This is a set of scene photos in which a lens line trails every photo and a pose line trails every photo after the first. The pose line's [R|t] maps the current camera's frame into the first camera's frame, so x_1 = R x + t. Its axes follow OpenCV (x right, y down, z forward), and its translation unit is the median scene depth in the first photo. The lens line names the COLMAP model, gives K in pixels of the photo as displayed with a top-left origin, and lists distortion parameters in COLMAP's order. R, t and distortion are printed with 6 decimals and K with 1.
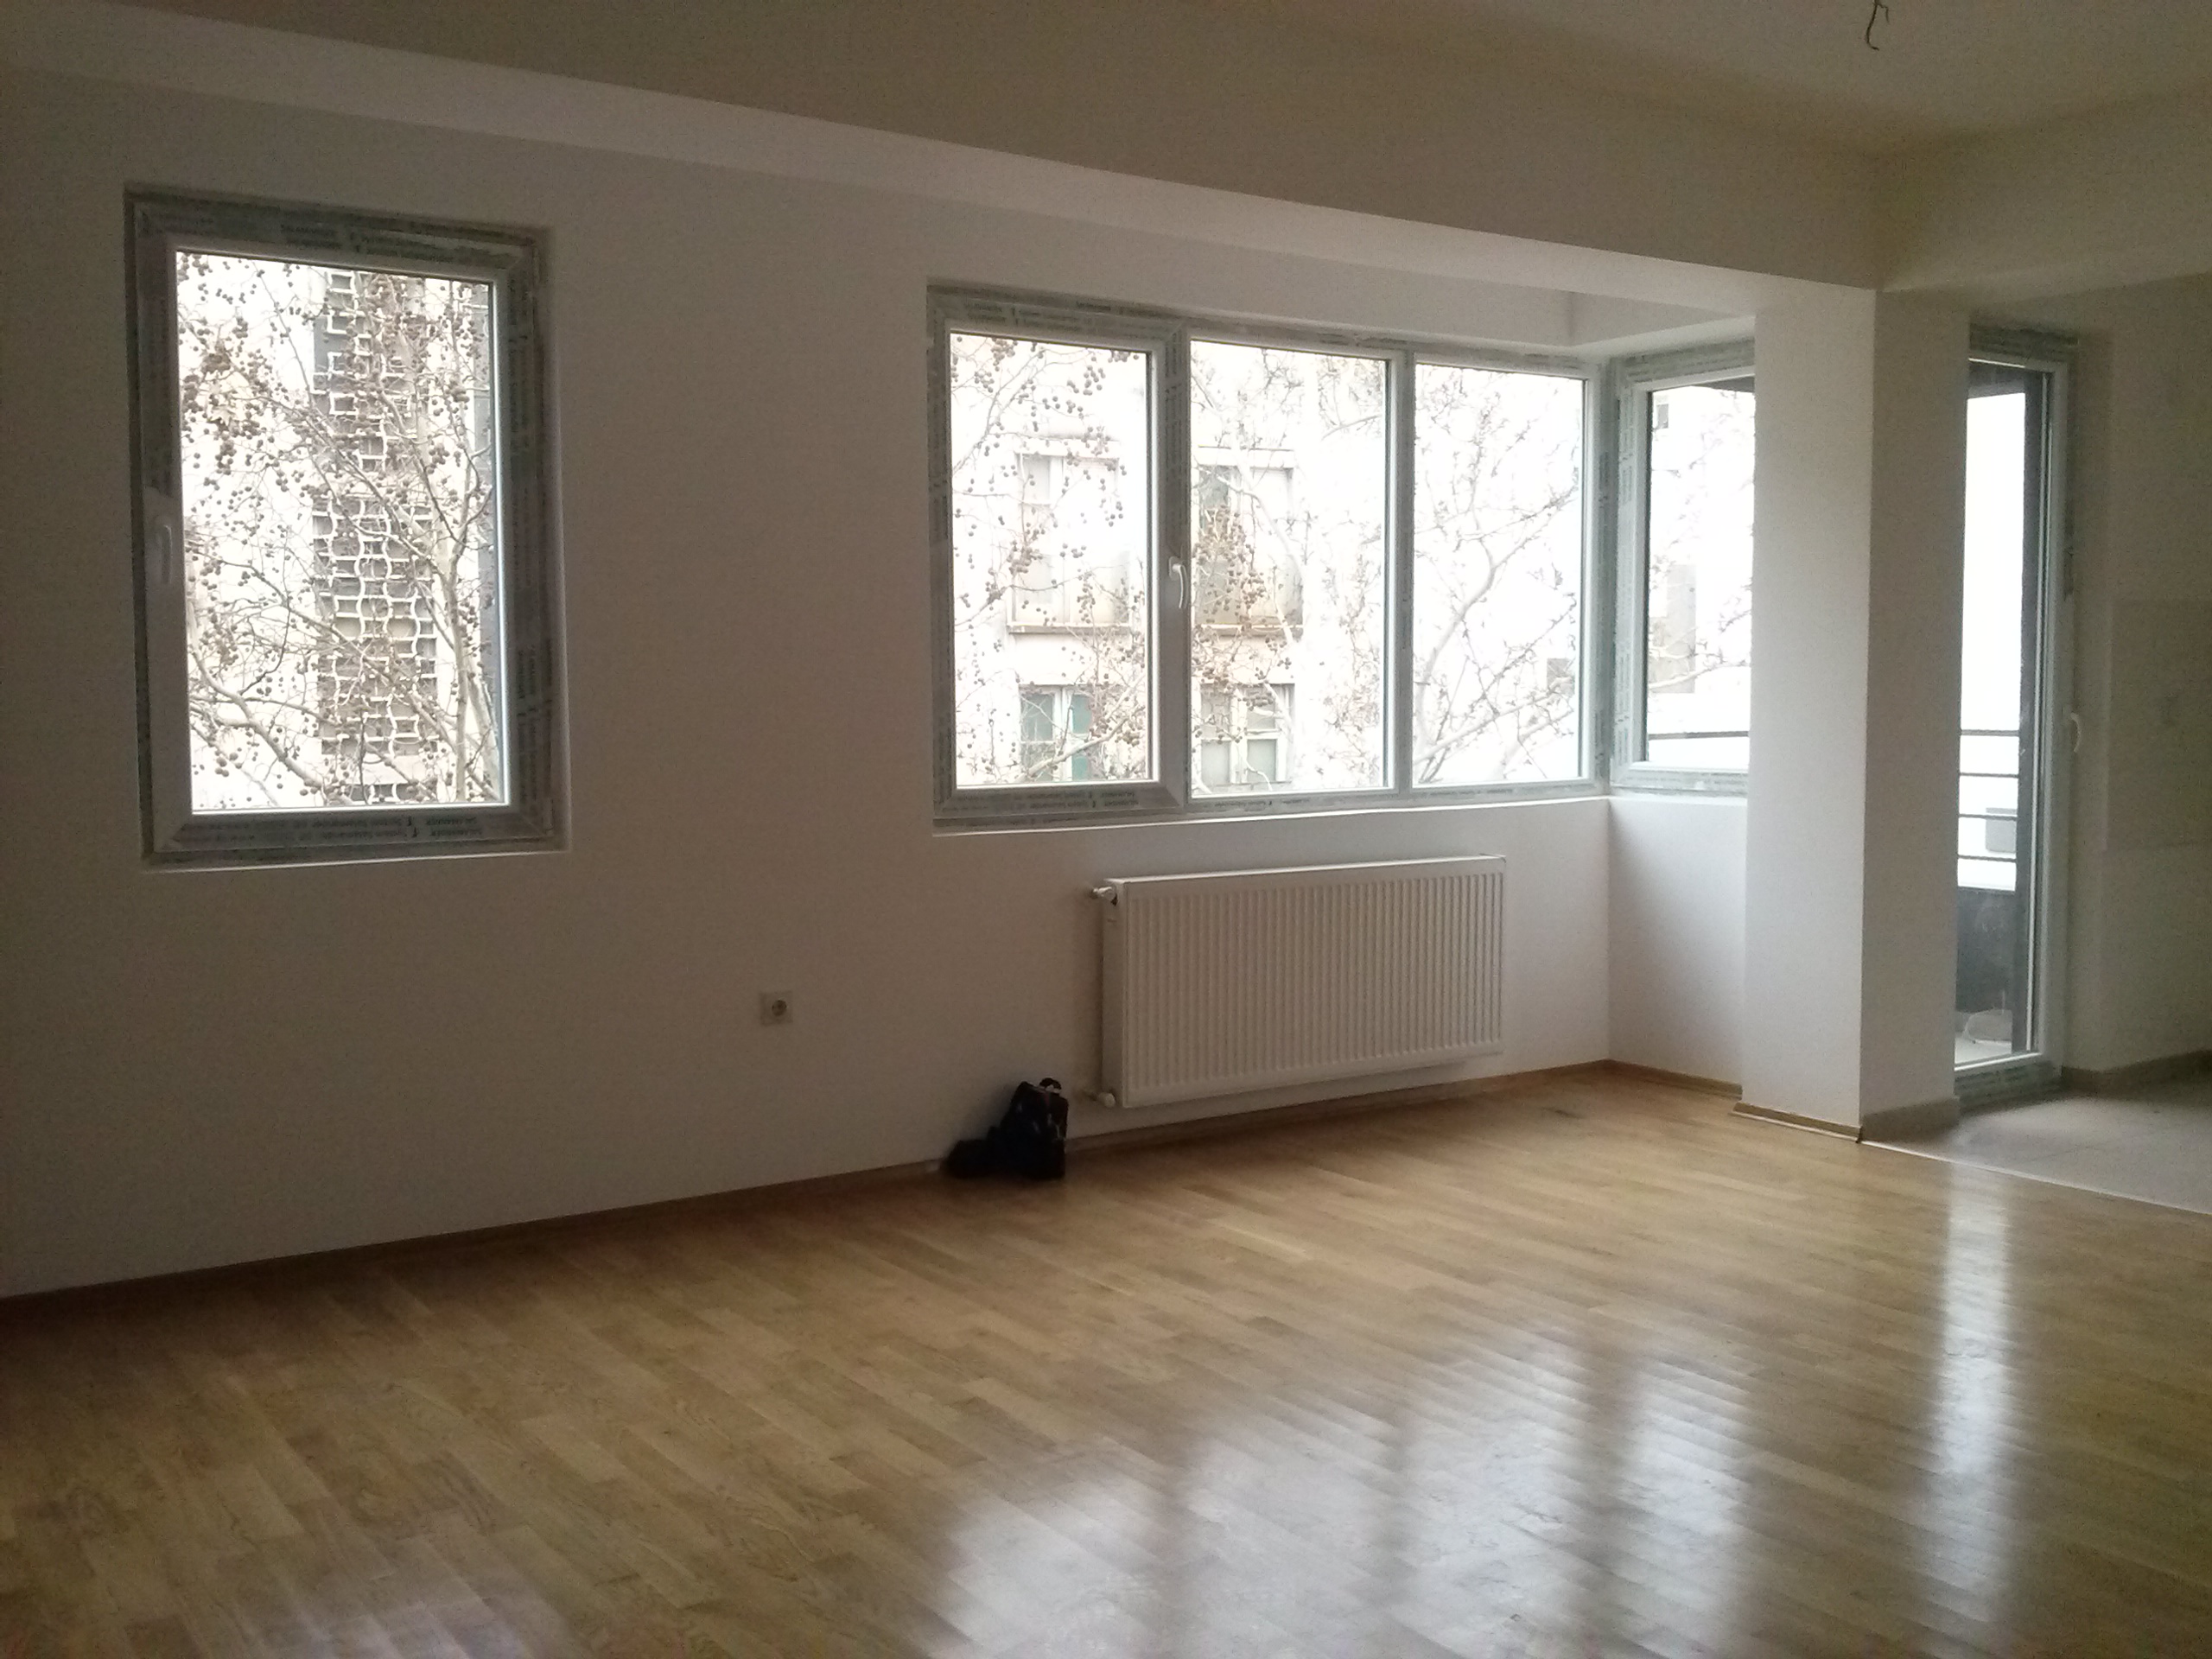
lens RADIAL K [[2292.6, 0, 1106.0], [0, 2292.6, 829.5], [0, 0, 1]] dist [0.058359, -0.029204]
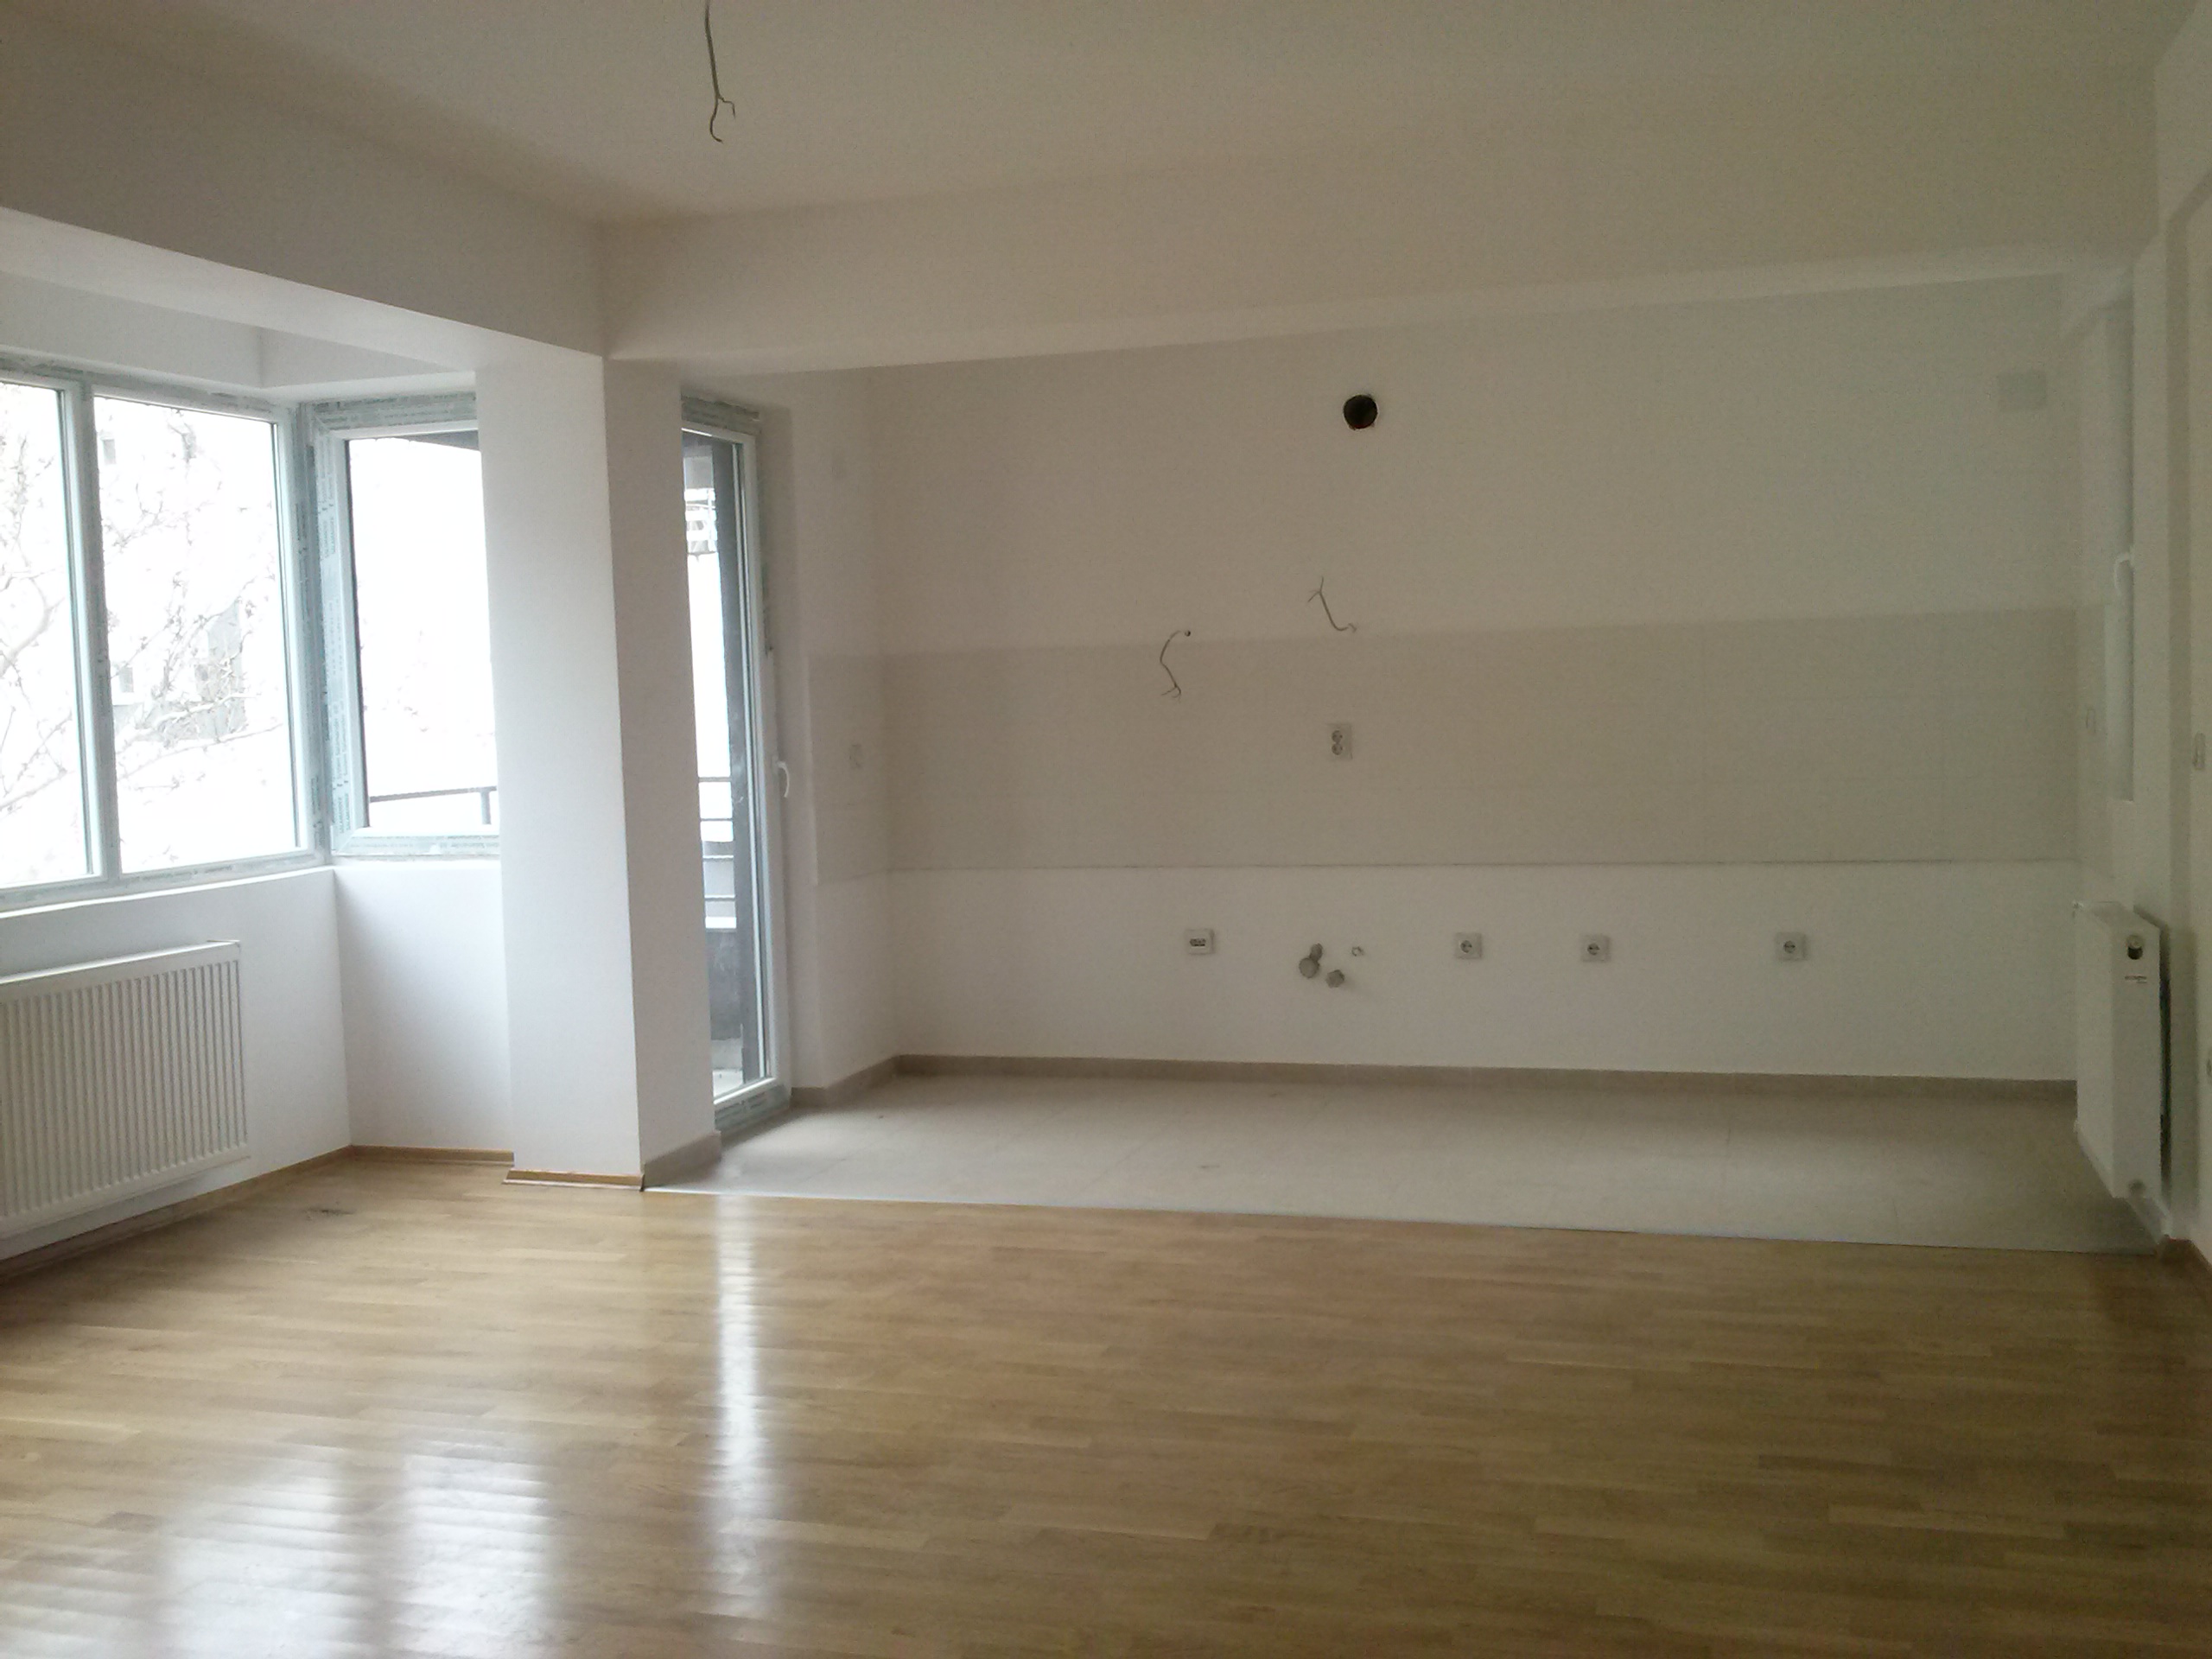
lens RADIAL K [[2292.6, 0, 1106.0], [0, 2292.6, 829.5], [0, 0, 1]] dist [0.058359, -0.029204]
pose [[0.784741, -0.062884, 0.616626, -0.125007], [0.071243, 0.997398, 0.011049, -0.019253], [-0.615716, 0.035259, 0.787179, 0.067461]]
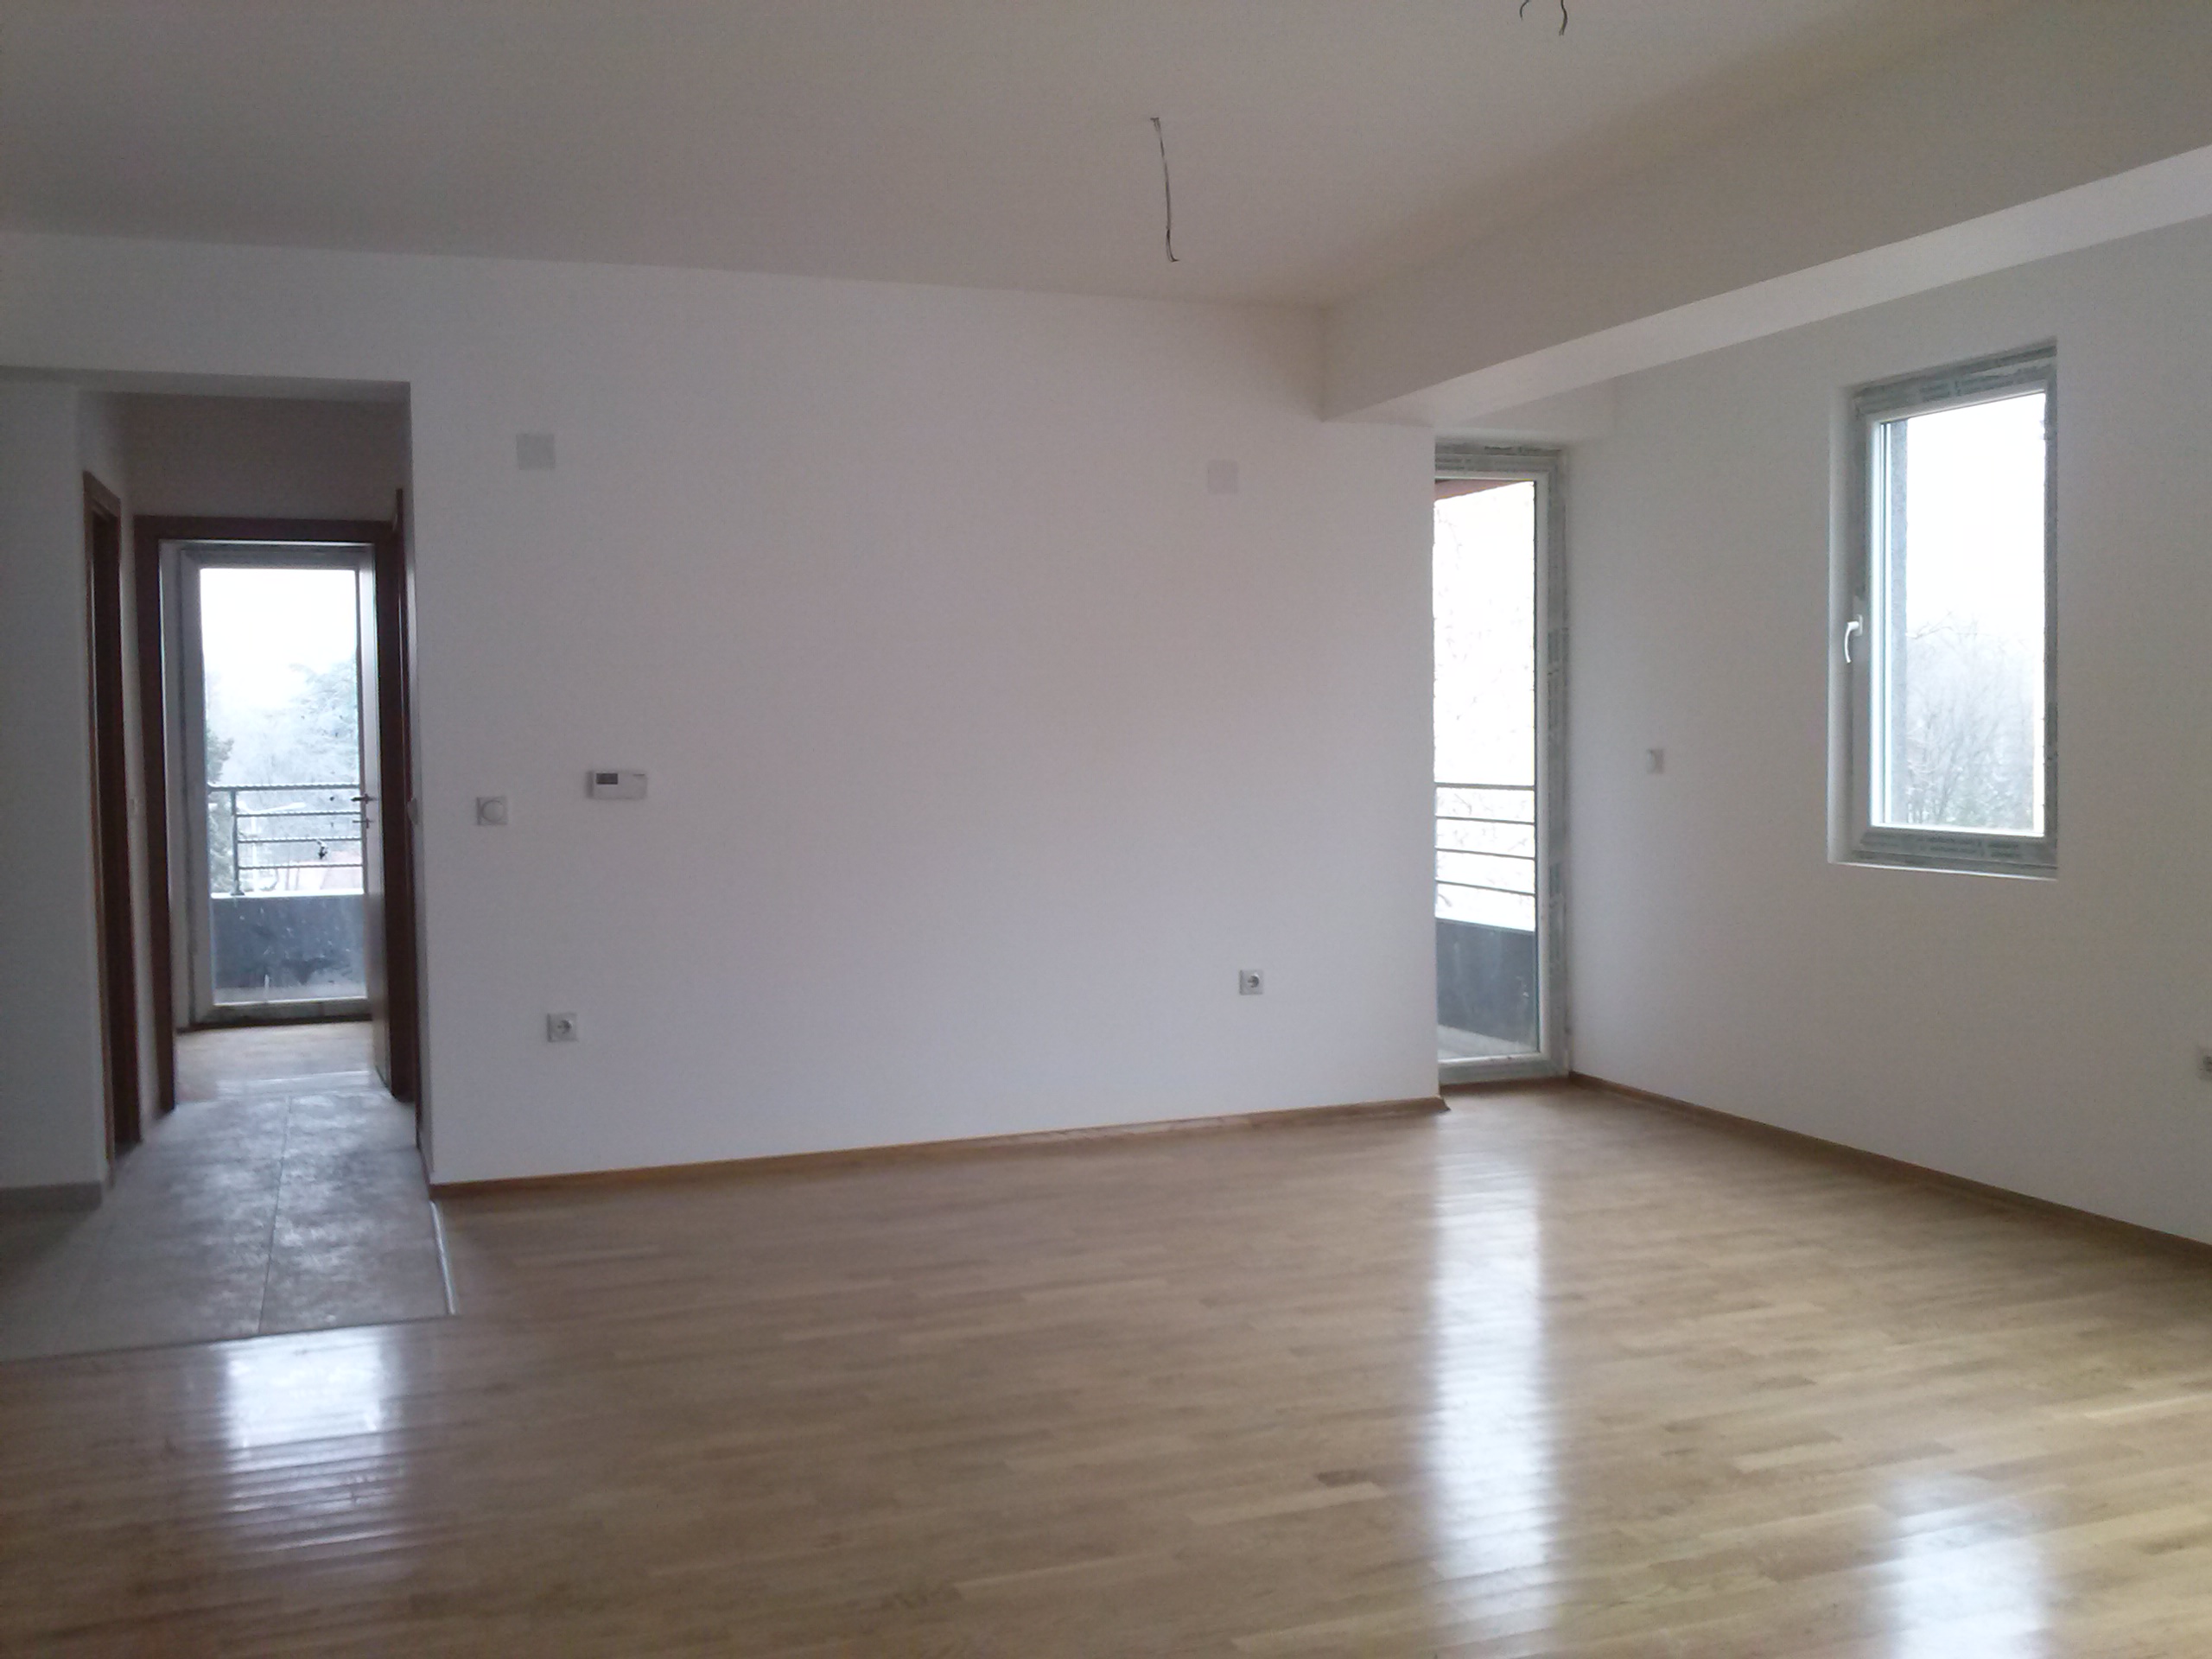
lens RADIAL K [[2184.2, 0, 1106.0], [0, 2184.2, 829.5], [0, 0, 1]] dist [-0.087662, -0.000738]
pose [[-0.285140, 0.044392, -0.957457, 0.771472], [-0.071620, 0.995147, 0.067469, -0.045180], [0.955806, 0.087811, -0.280577, 0.724359]]
